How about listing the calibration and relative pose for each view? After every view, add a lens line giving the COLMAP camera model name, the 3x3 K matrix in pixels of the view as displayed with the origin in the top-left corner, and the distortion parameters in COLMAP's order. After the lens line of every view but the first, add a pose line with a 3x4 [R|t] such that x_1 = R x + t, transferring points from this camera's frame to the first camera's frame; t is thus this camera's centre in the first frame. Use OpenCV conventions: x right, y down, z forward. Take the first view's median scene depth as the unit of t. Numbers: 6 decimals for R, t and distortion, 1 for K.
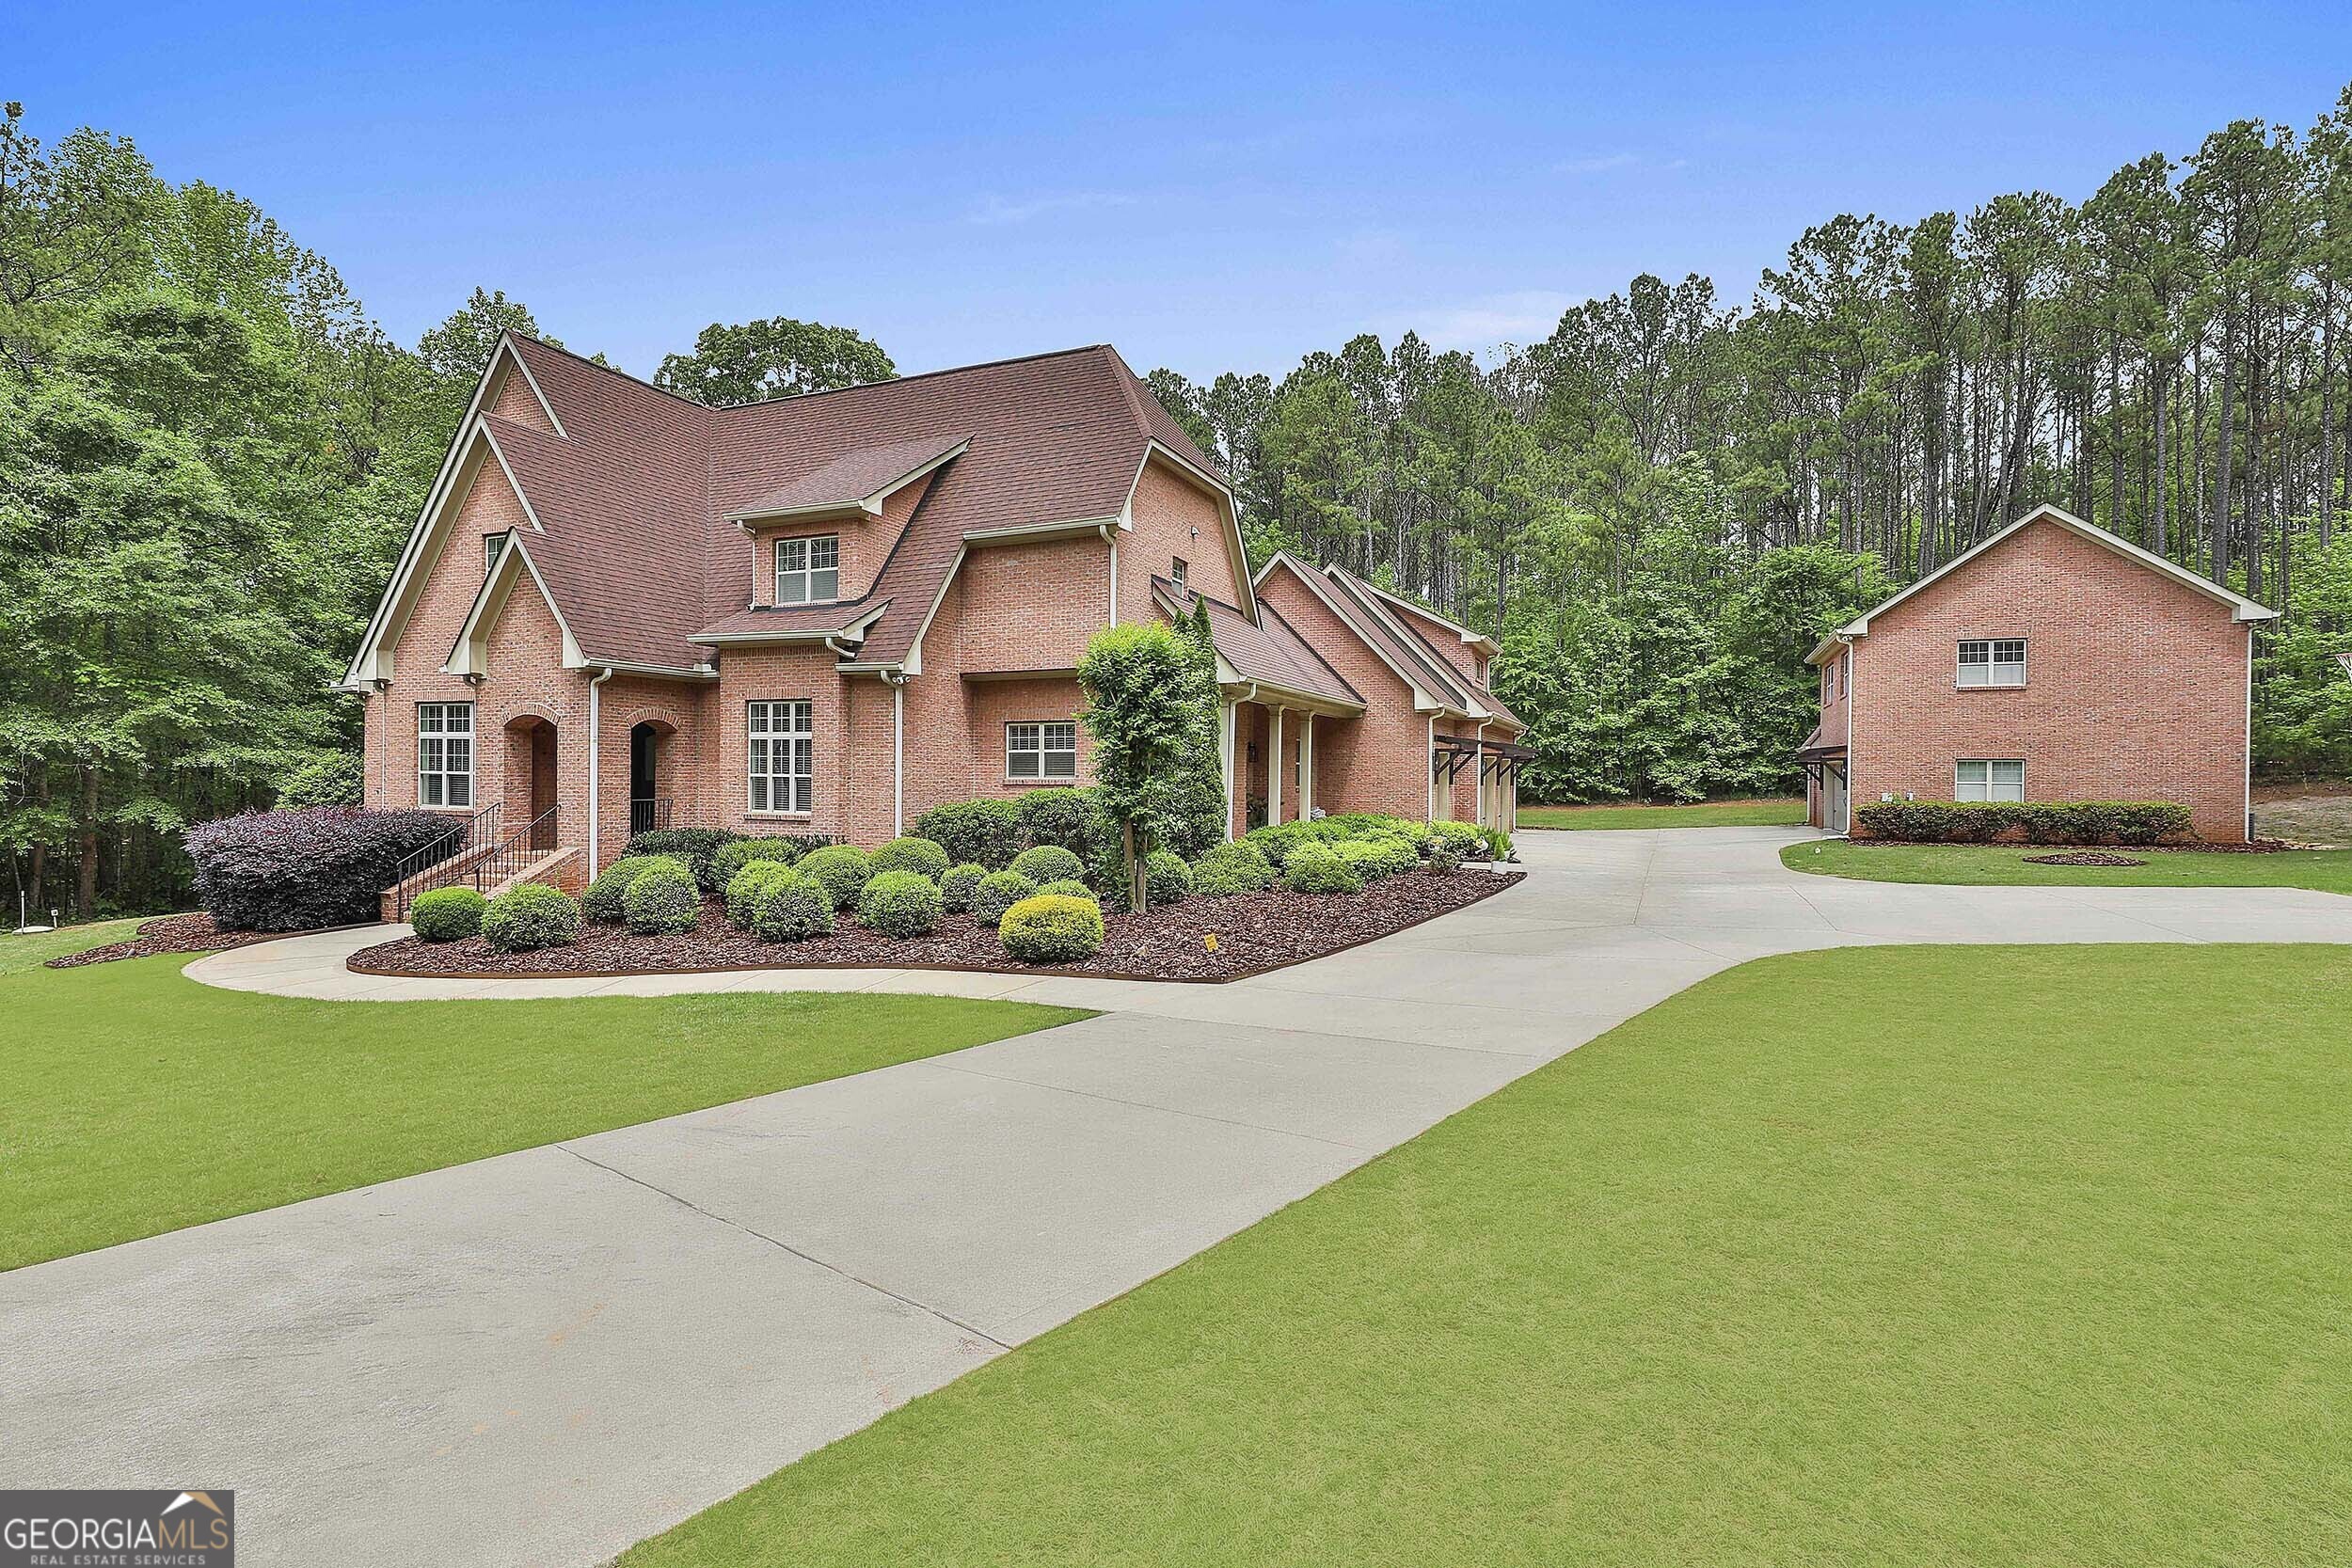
lens RADIAL K [[1131.4, 0, 1175.9], [0, 1131.4, 789.4], [0, 0, 1]] dist [-0.002966, 0.001859]
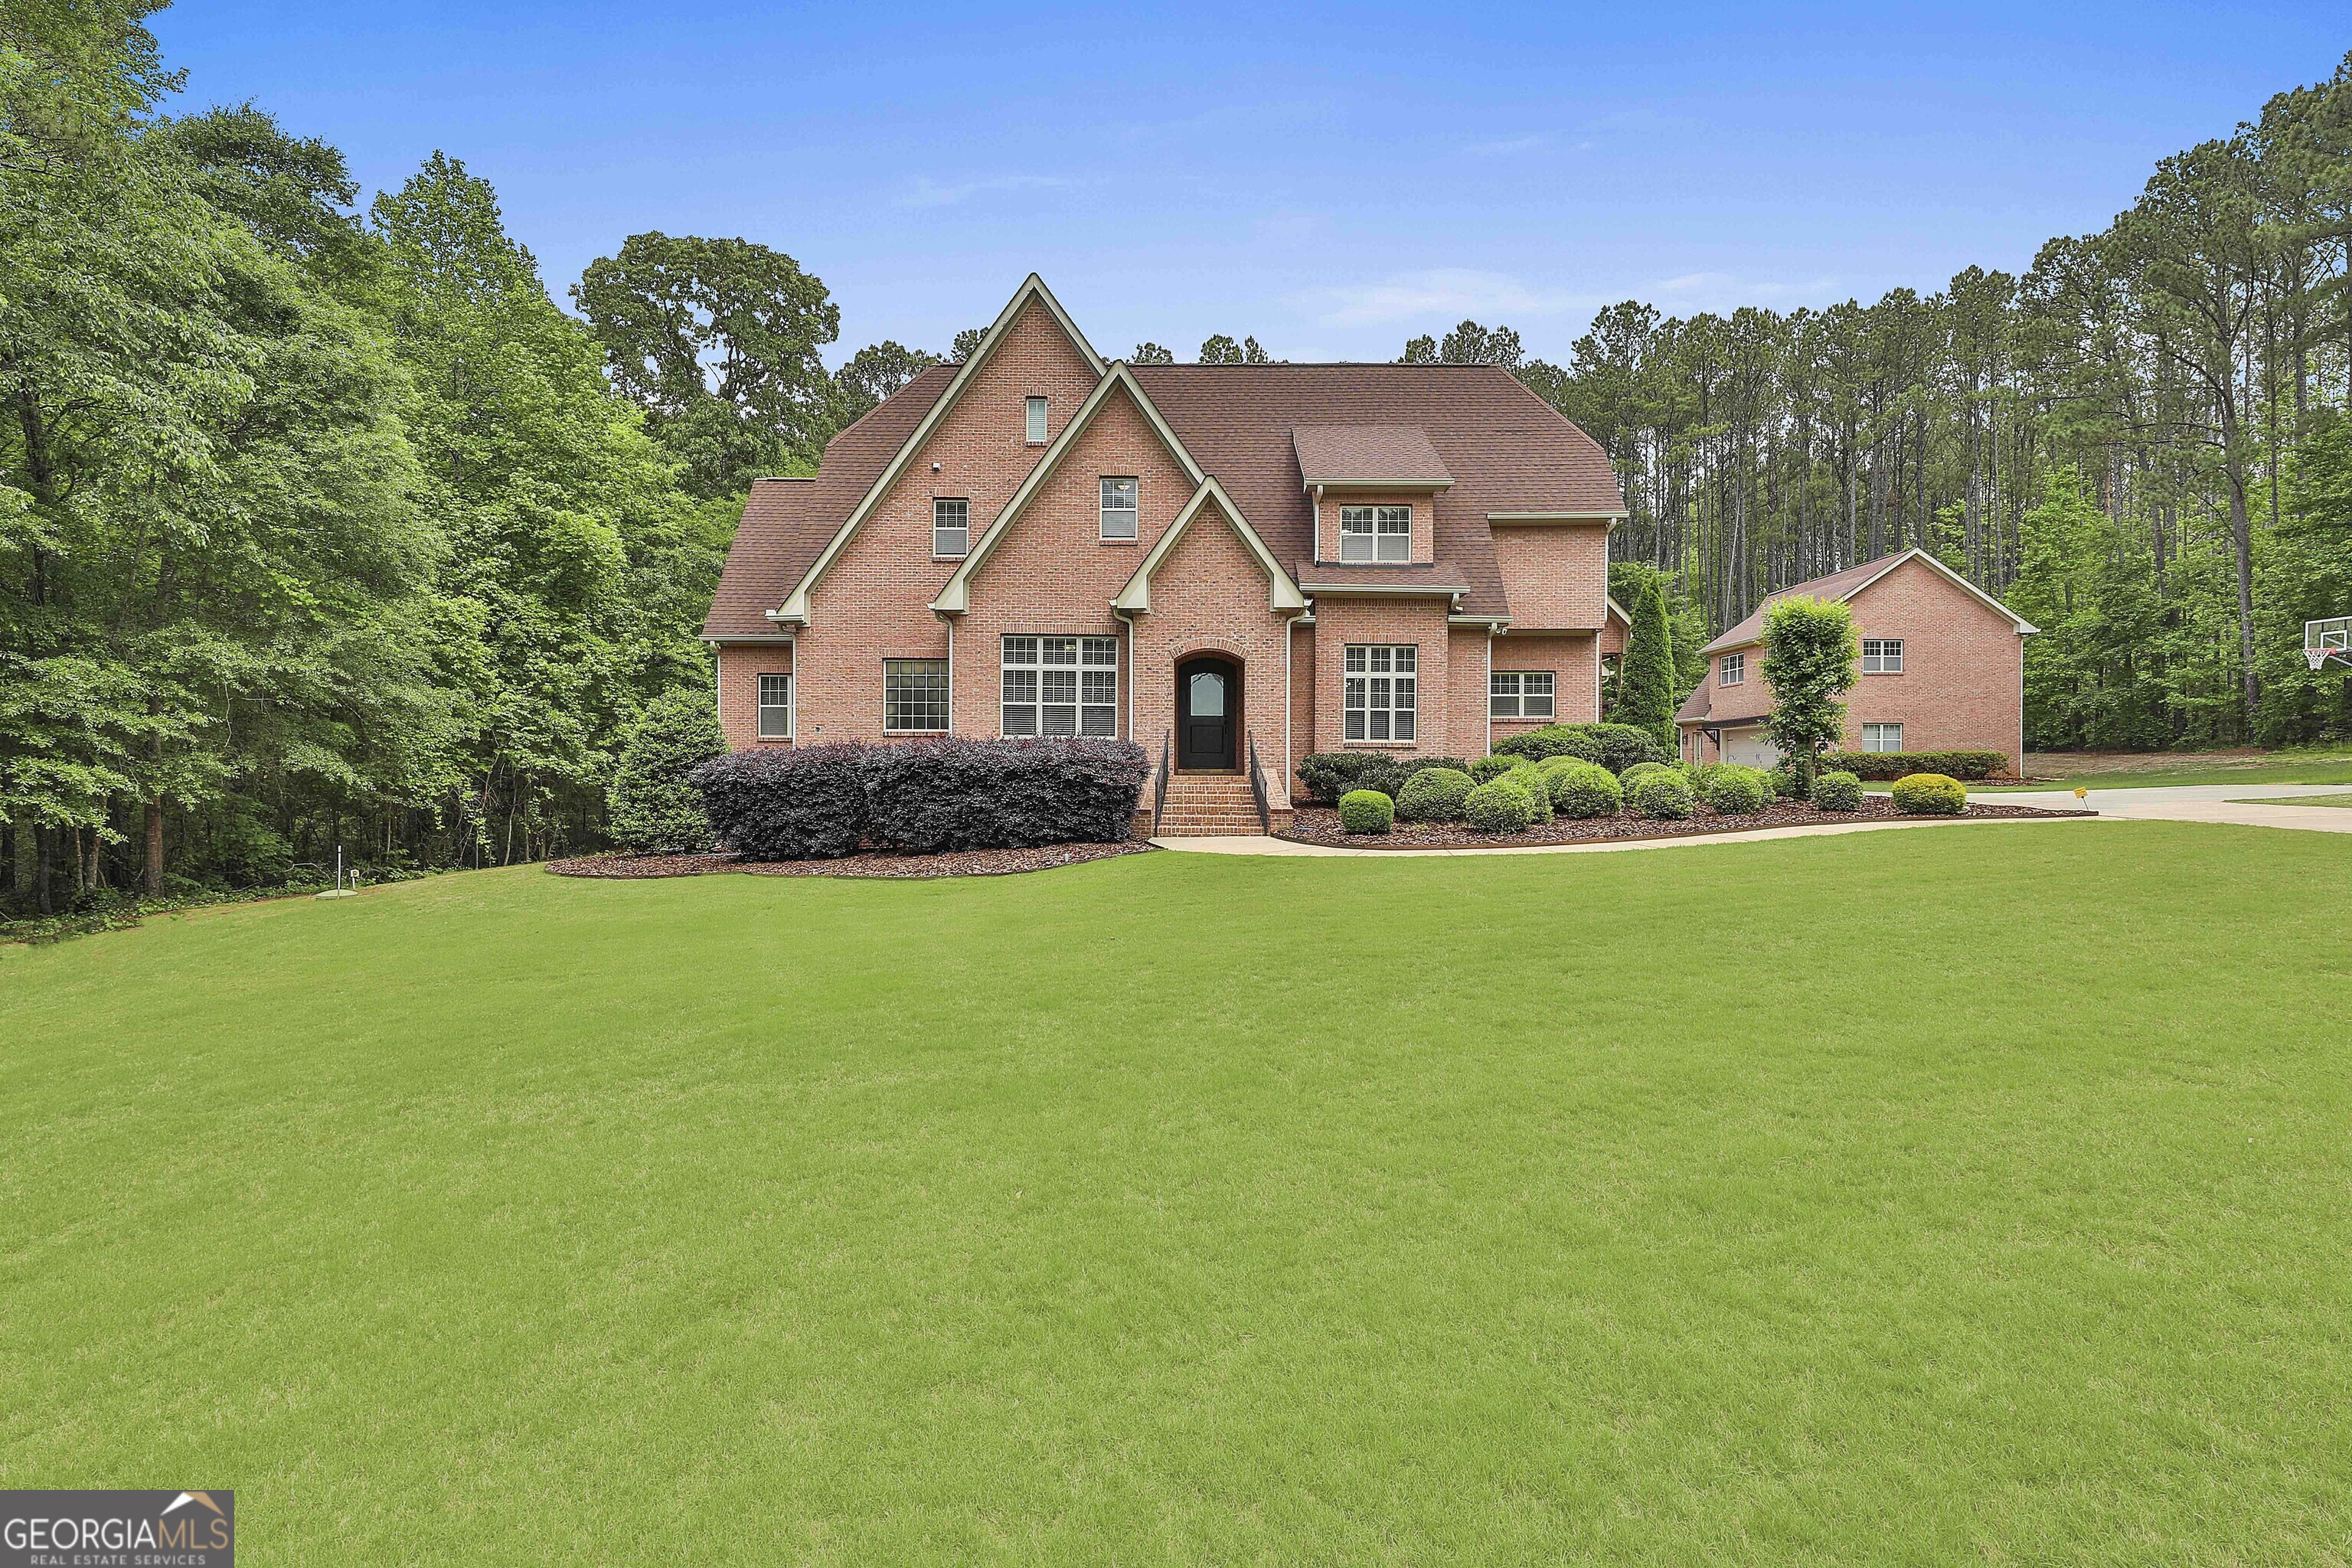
lens RADIAL K [[1192.1, 0, 1174.4], [0, 1192.1, 777.9], [0, 0, 1]] dist [-0.010293, 0.000039]
pose [[0.919138, -0.005179, 0.393901, -1.003981], [0.006712, 0.999974, -0.002513, 0.058375], [-0.393878, 0.004953, 0.919149, -0.041815]]
